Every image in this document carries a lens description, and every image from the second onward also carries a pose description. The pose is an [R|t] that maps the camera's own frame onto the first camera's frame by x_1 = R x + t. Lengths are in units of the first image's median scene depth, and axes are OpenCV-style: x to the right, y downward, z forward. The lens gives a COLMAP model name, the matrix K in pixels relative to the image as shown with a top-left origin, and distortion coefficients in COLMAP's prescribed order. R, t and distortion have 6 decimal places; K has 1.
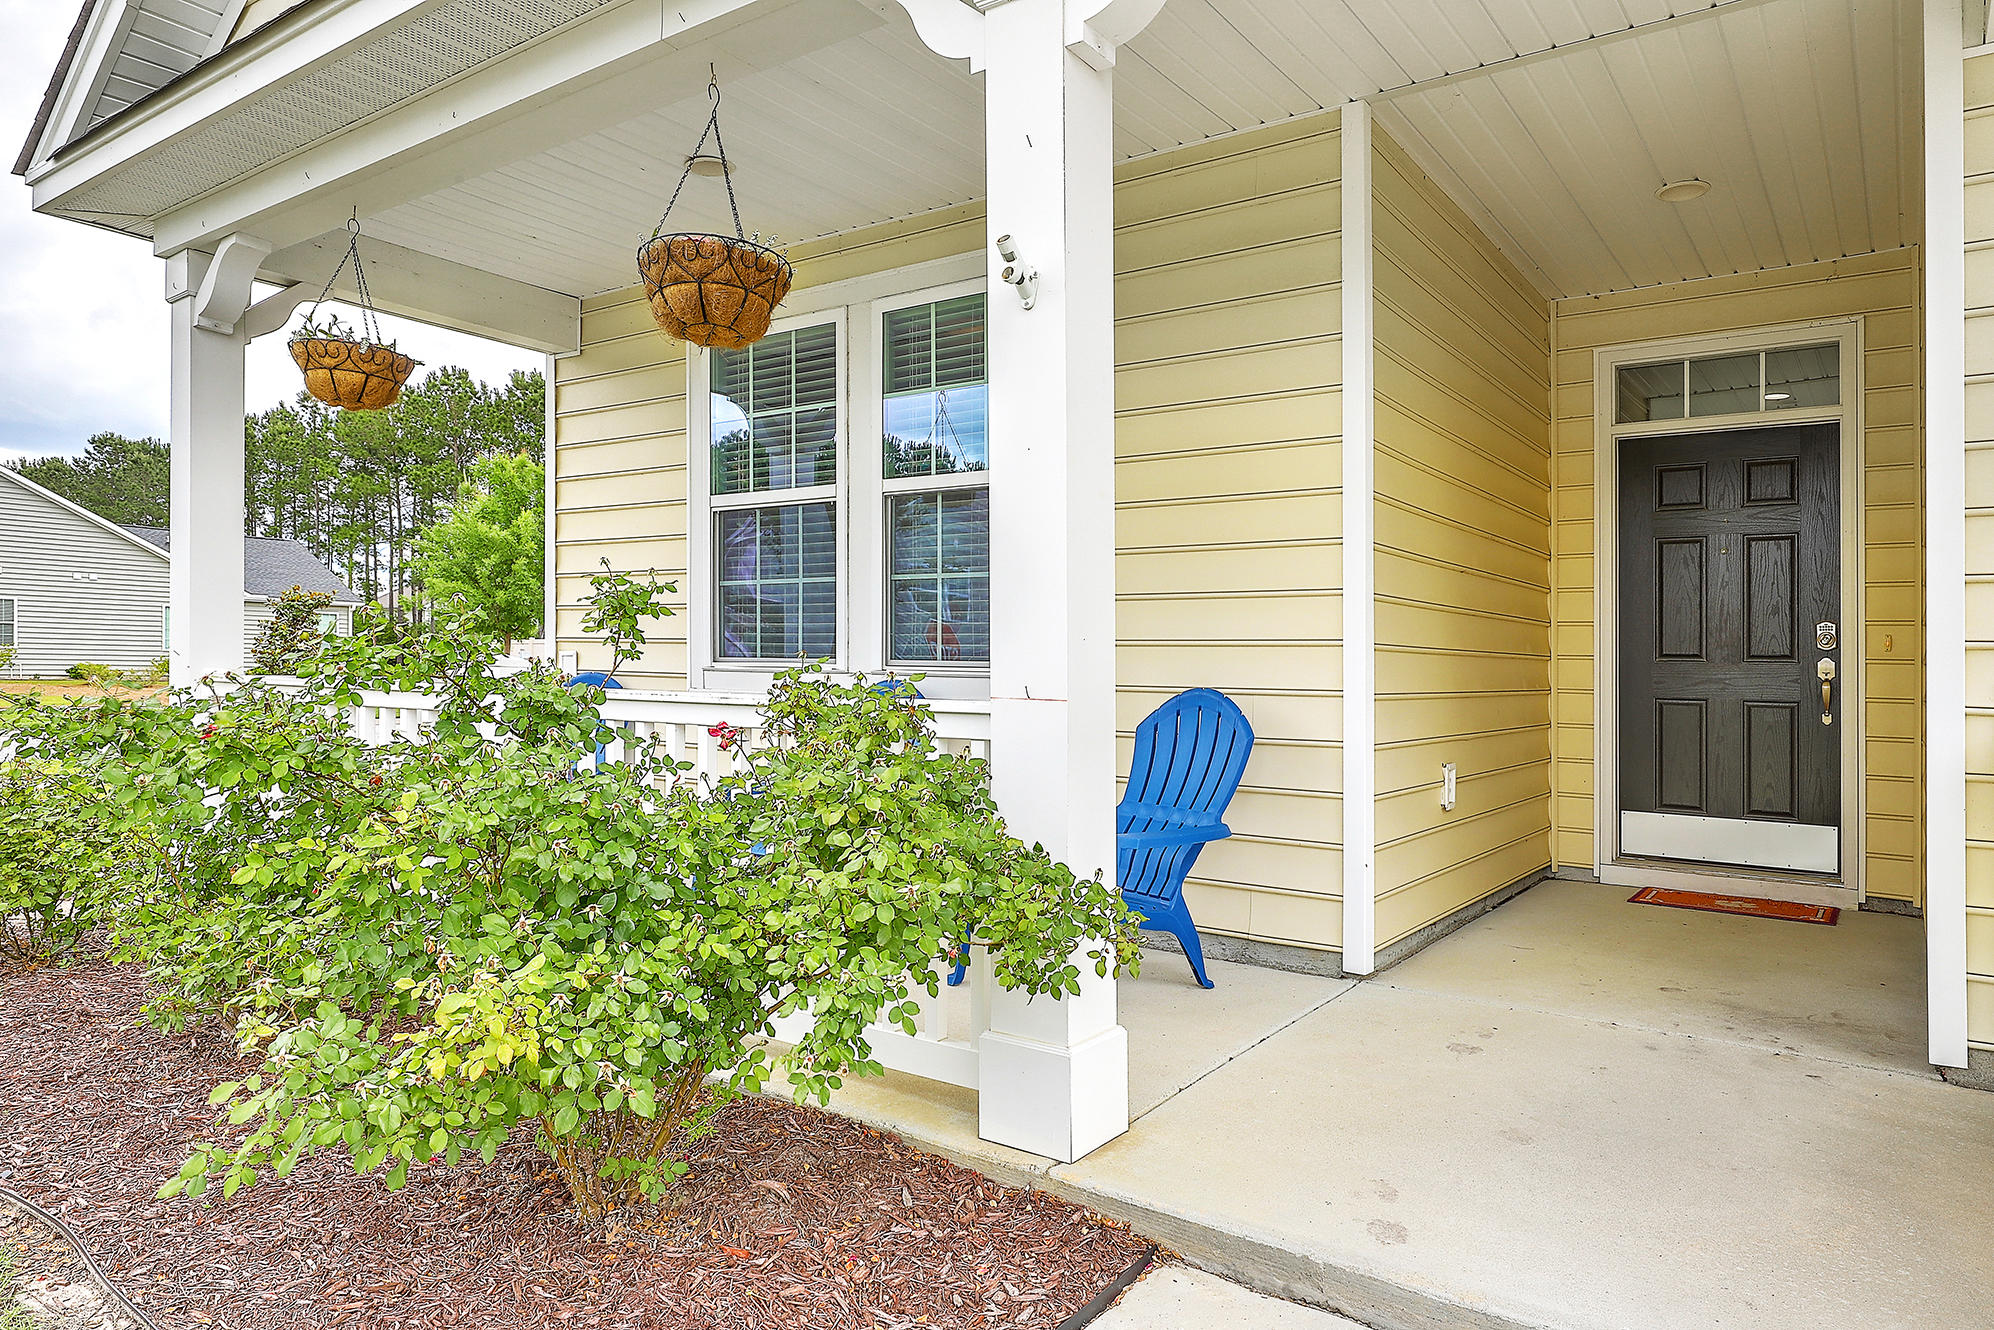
lens RADIAL K [[1276.8, 0, 1003.4], [0, 1276.8, 663.8], [0, 0, 1]] dist [0.000262, 0.000018]
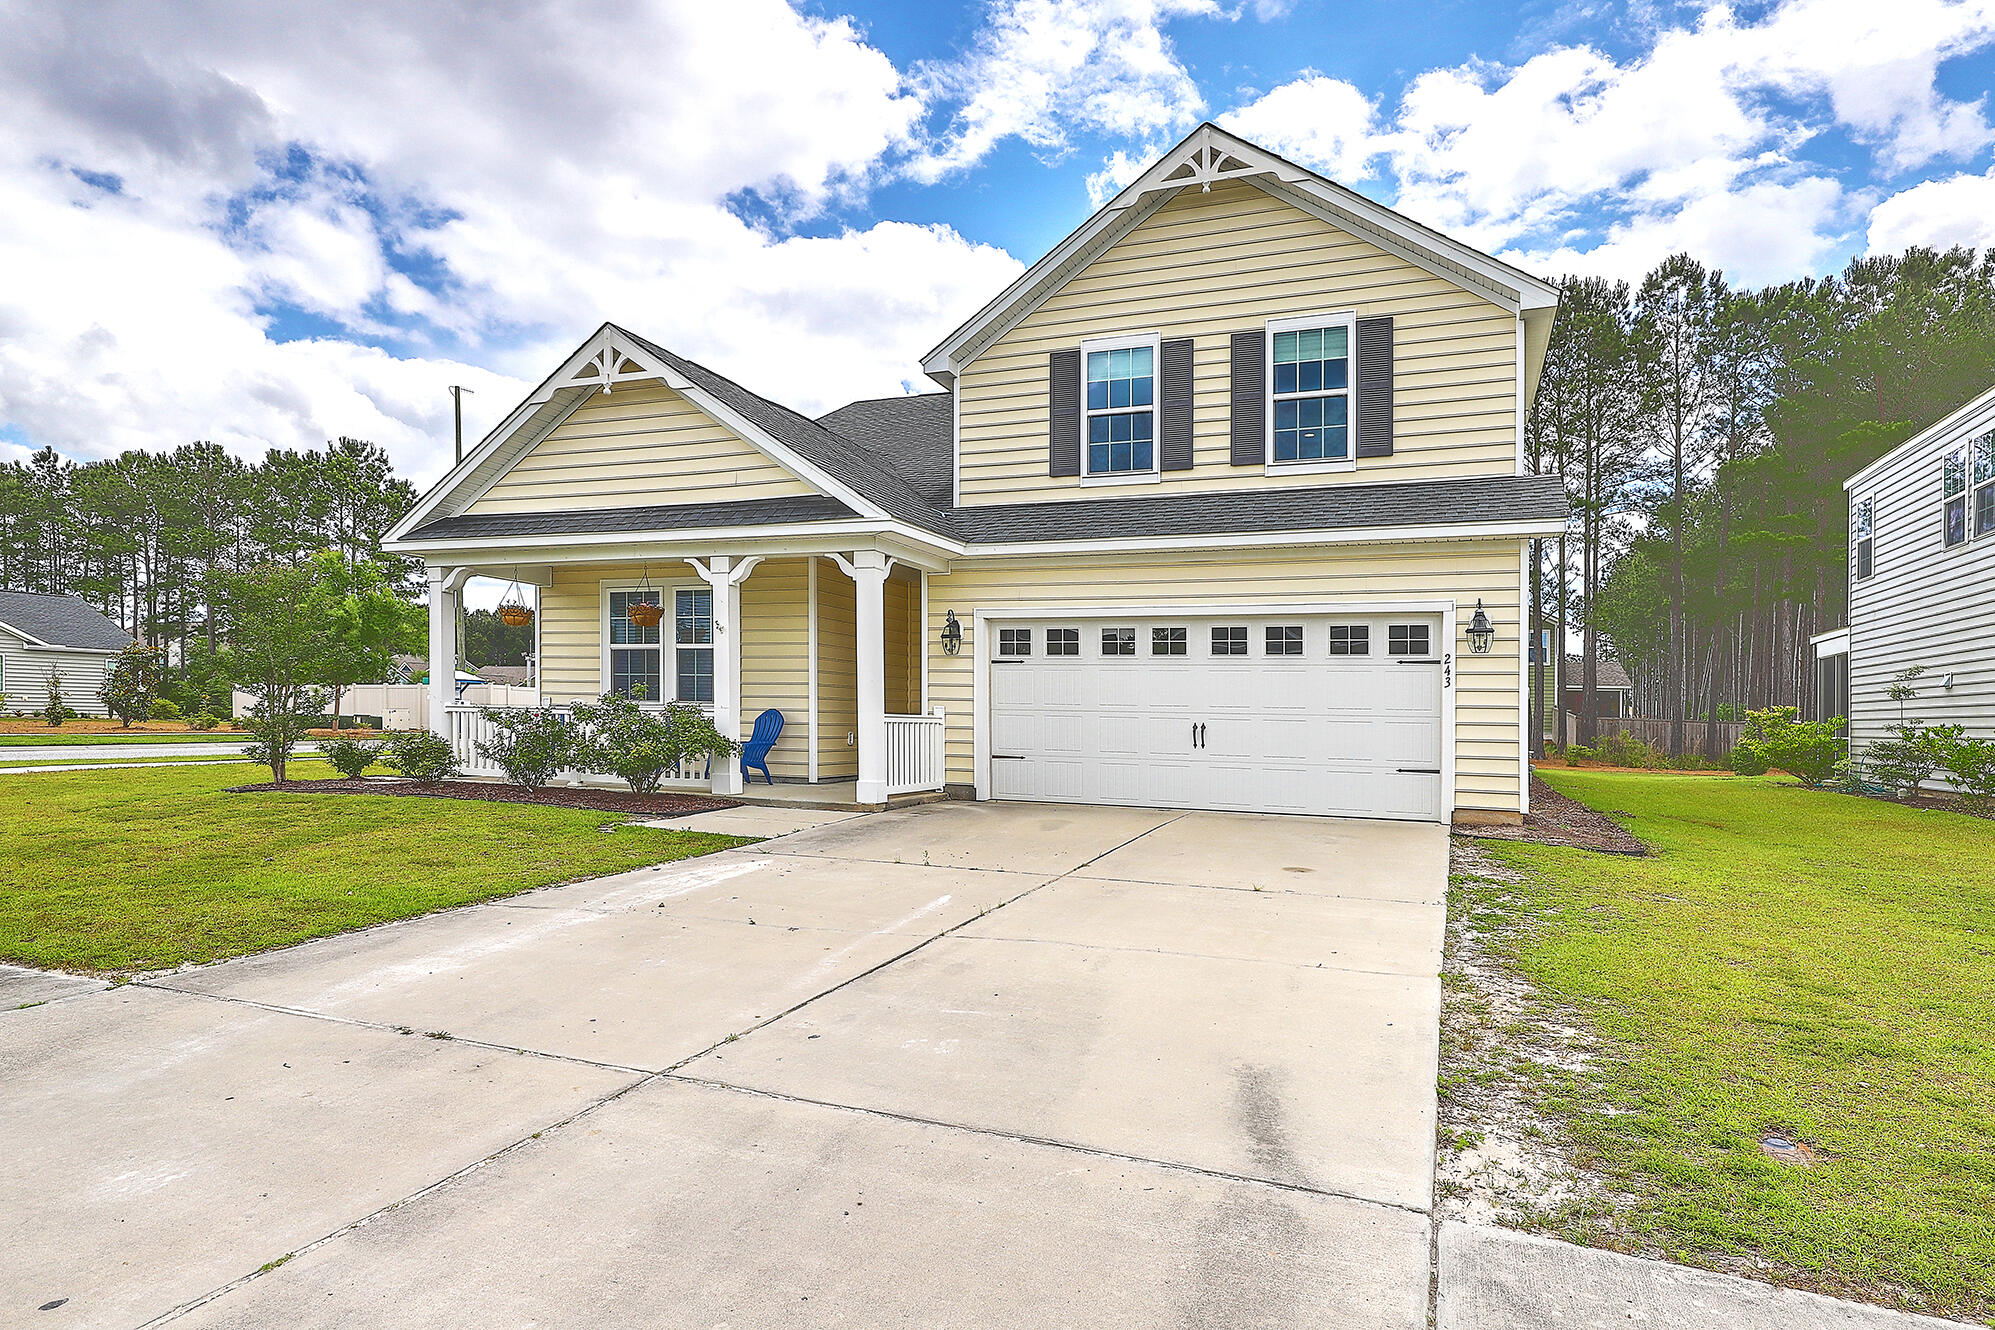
lens RADIAL K [[1119.9, 0, 1029.7], [0, 1119.9, 730.9], [0, 0, 1]] dist [0.001775, 0.000753]
pose [[0.962309, -0.004583, 0.271921, -0.008423], [-0.001426, 0.999759, 0.021895, 0.009135], [-0.271956, -0.021458, 0.962071, -2.123878]]
